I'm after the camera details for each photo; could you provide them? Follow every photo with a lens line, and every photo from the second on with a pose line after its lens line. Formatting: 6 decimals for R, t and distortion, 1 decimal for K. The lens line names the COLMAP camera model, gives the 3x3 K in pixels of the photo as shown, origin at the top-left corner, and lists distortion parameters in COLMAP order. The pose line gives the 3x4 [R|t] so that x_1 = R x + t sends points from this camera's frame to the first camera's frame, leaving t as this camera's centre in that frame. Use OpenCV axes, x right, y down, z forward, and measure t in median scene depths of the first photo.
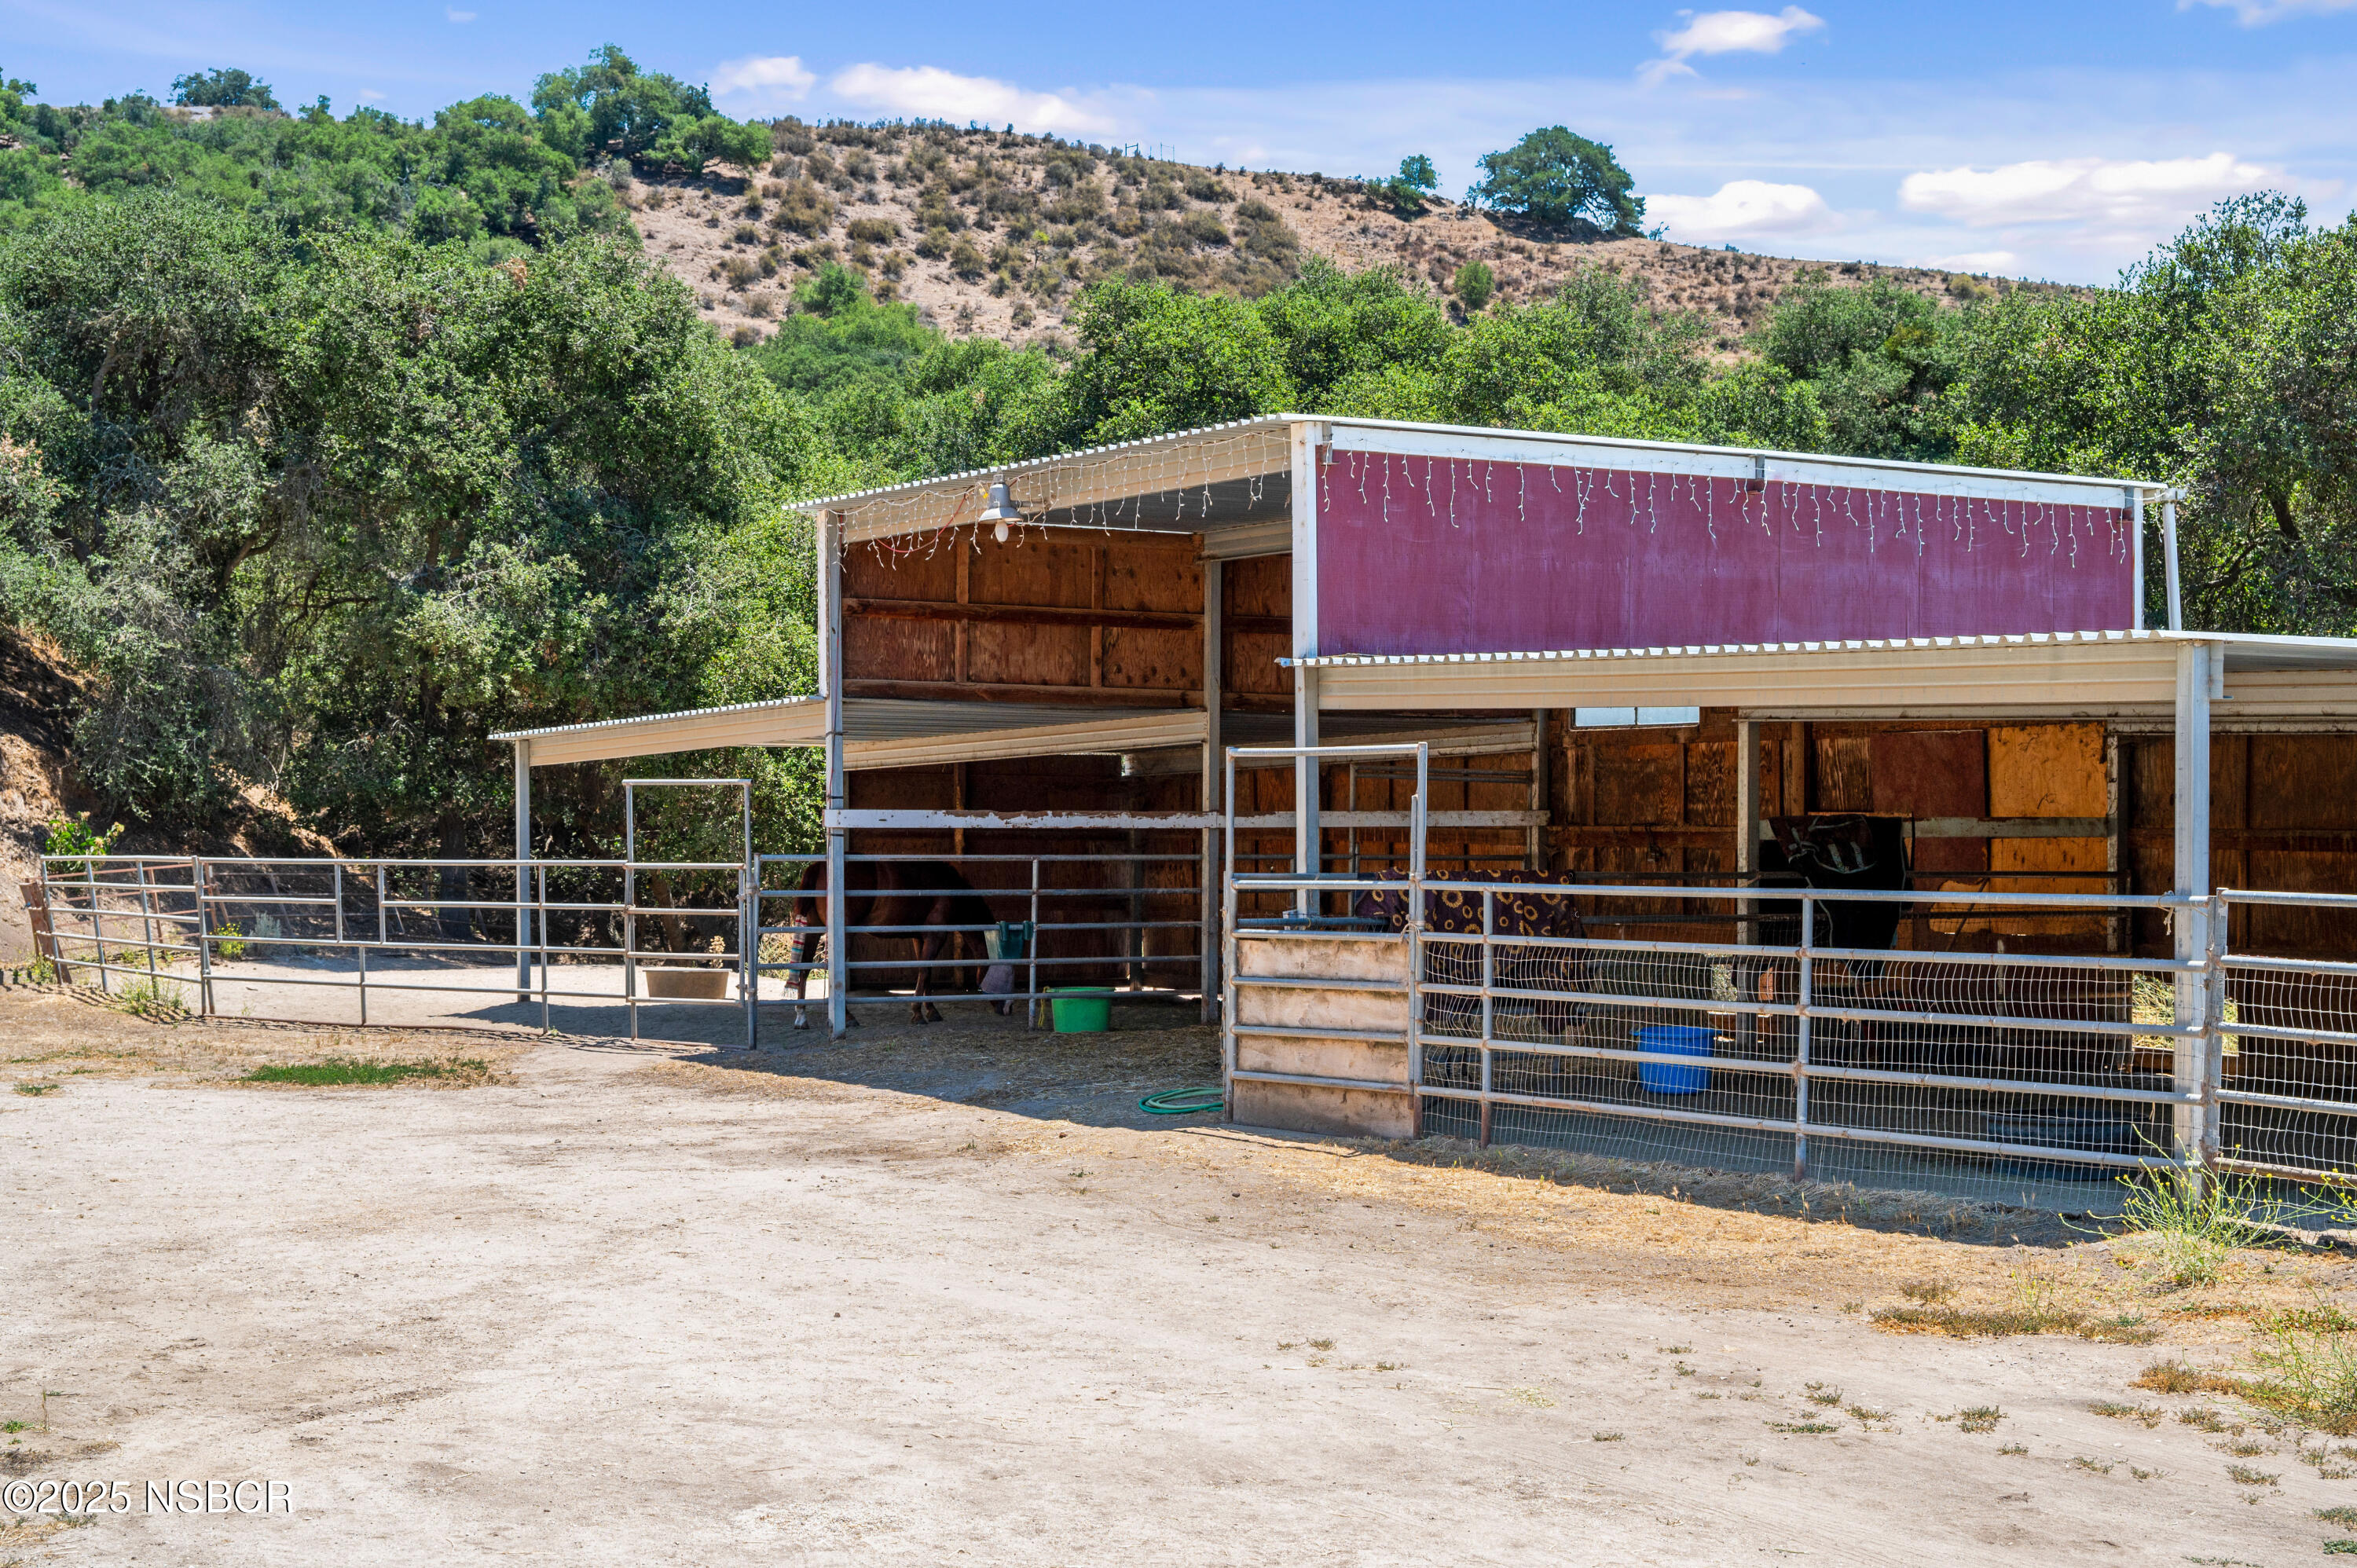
lens RADIAL K [[3576.3, 0, 1178.4], [0, 3576.3, 813.6], [0, 0, 1]] dist [-0.027797, 0.000000]
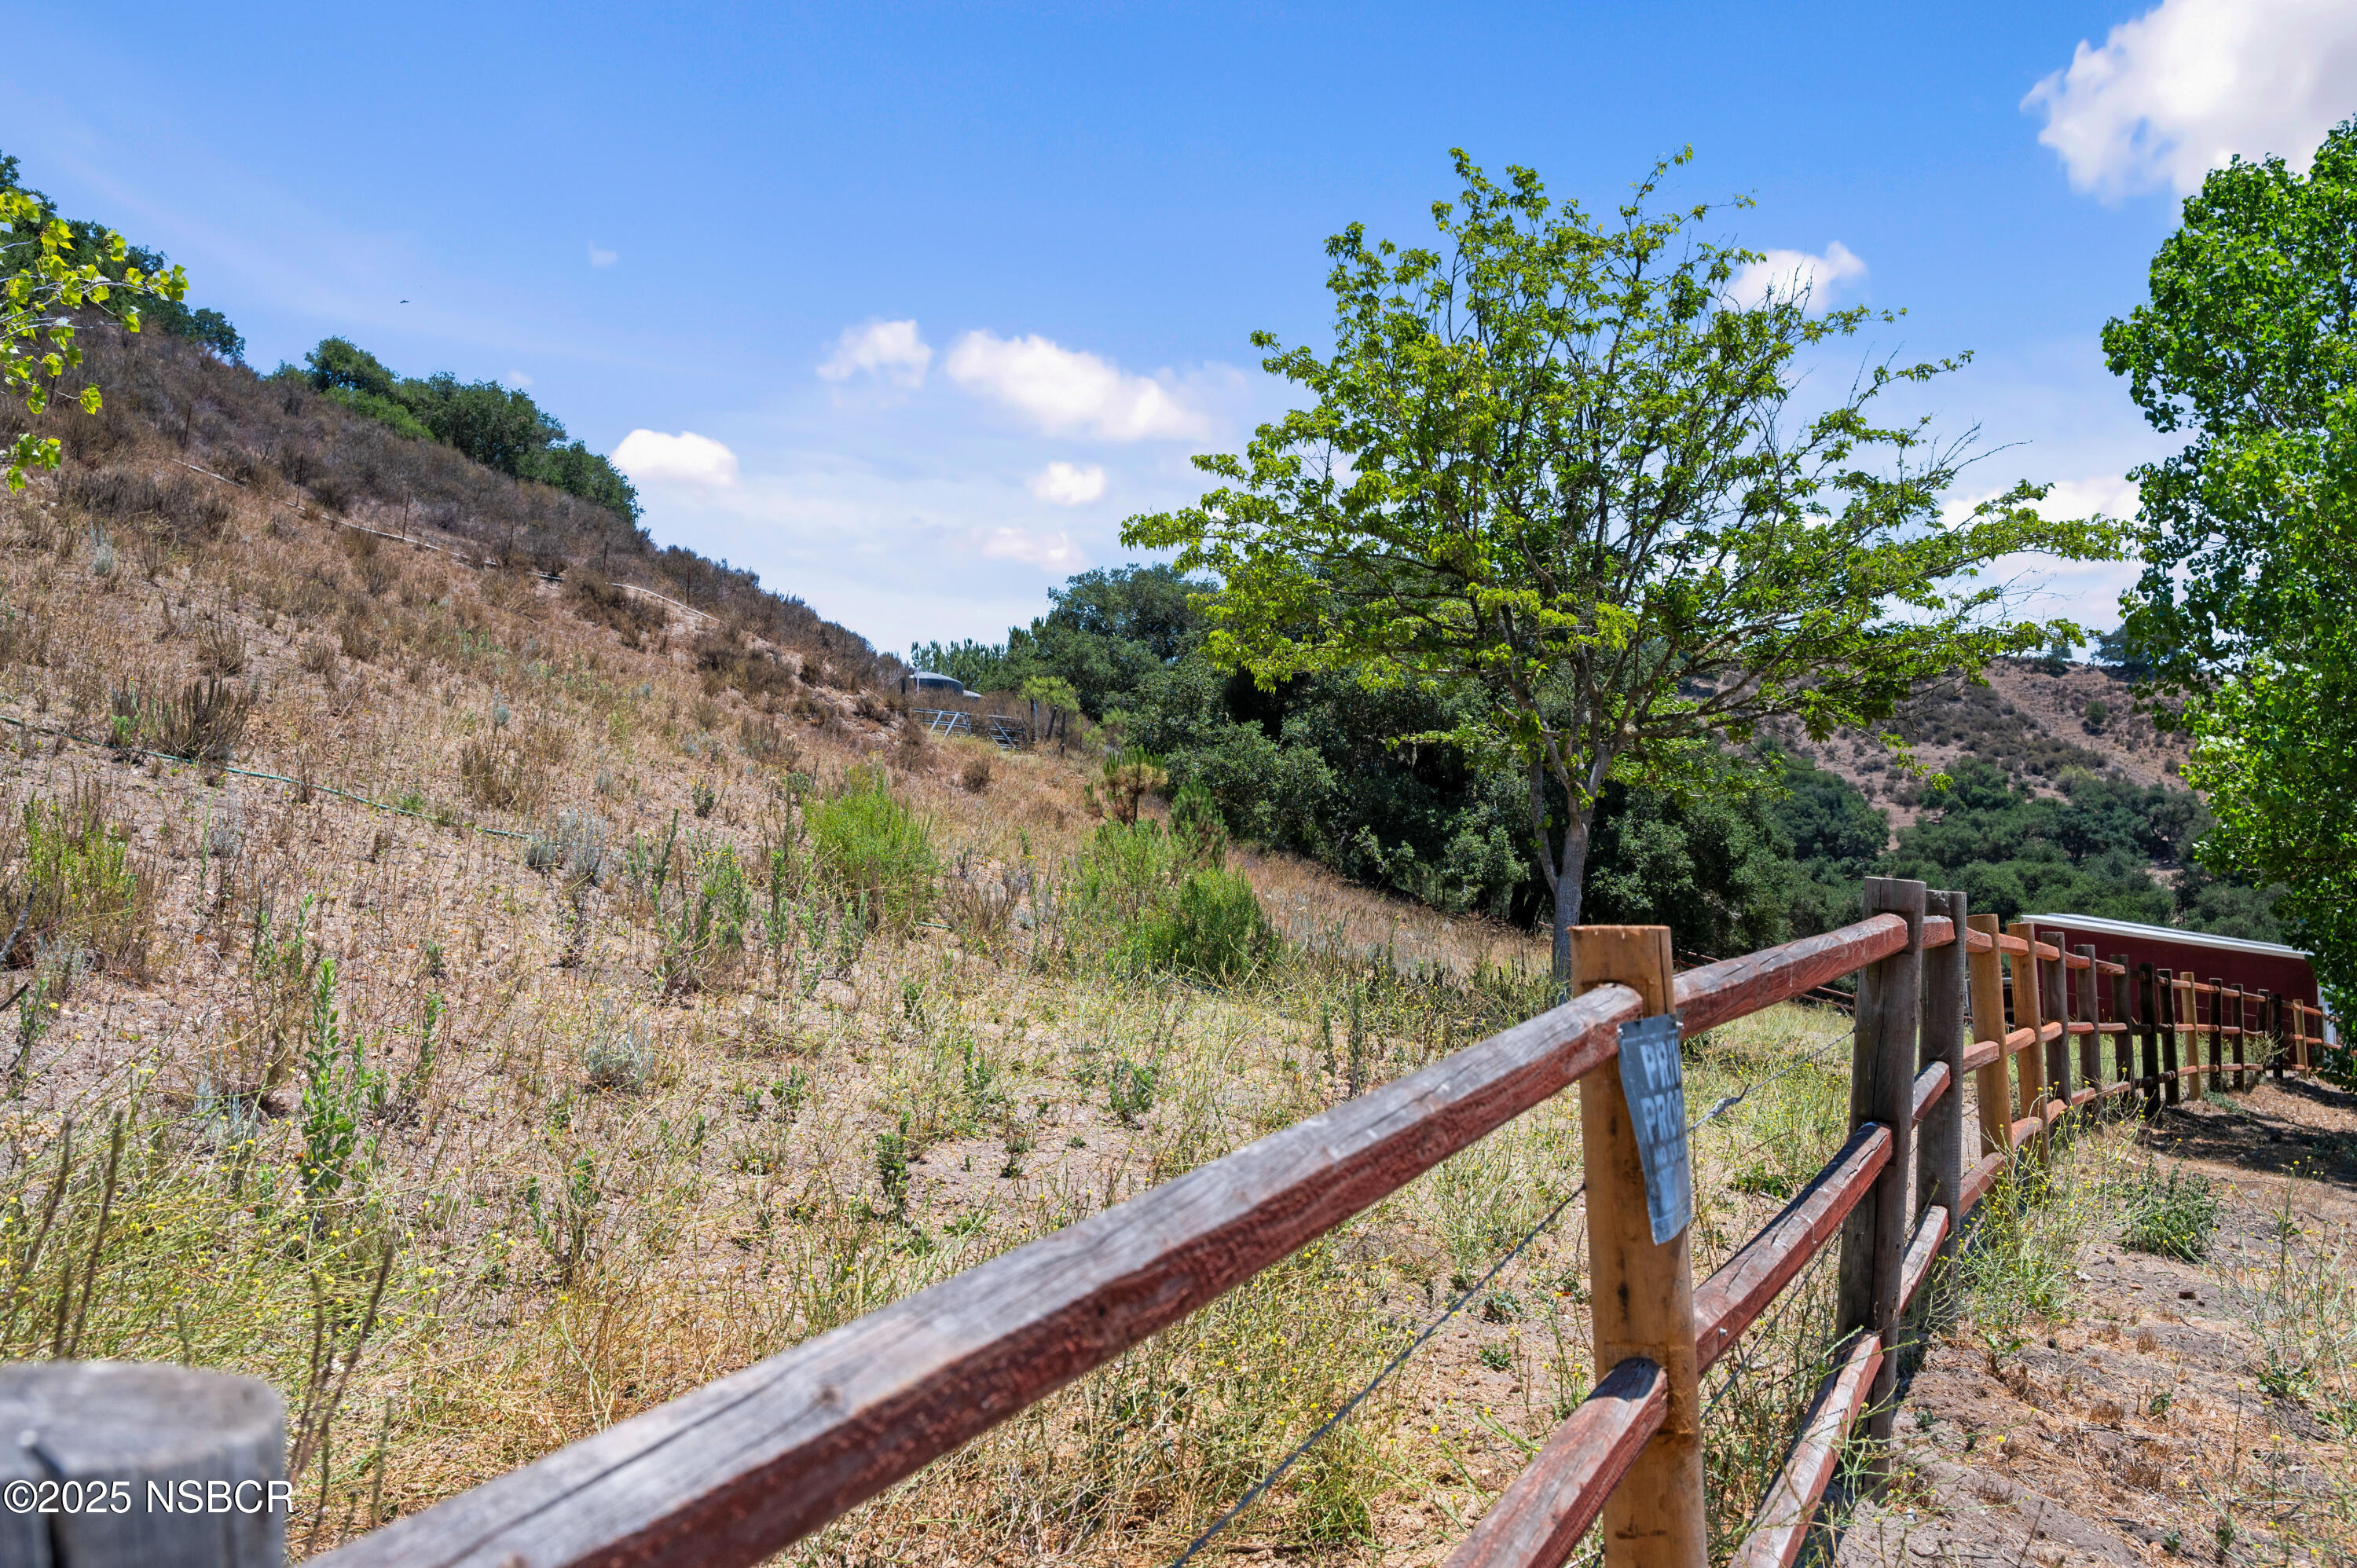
lens RADIAL K [[2362.6, 0, 1183.7], [0, 2362.6, 802.0], [0, 0, 1]] dist [0.072160, 0.000000]
pose [[0.955210, -0.061390, -0.289493, -0.019143], [0.039430, 0.995926, -0.081094, -0.011773], [0.293292, 0.066047, 0.953739, -0.390427]]
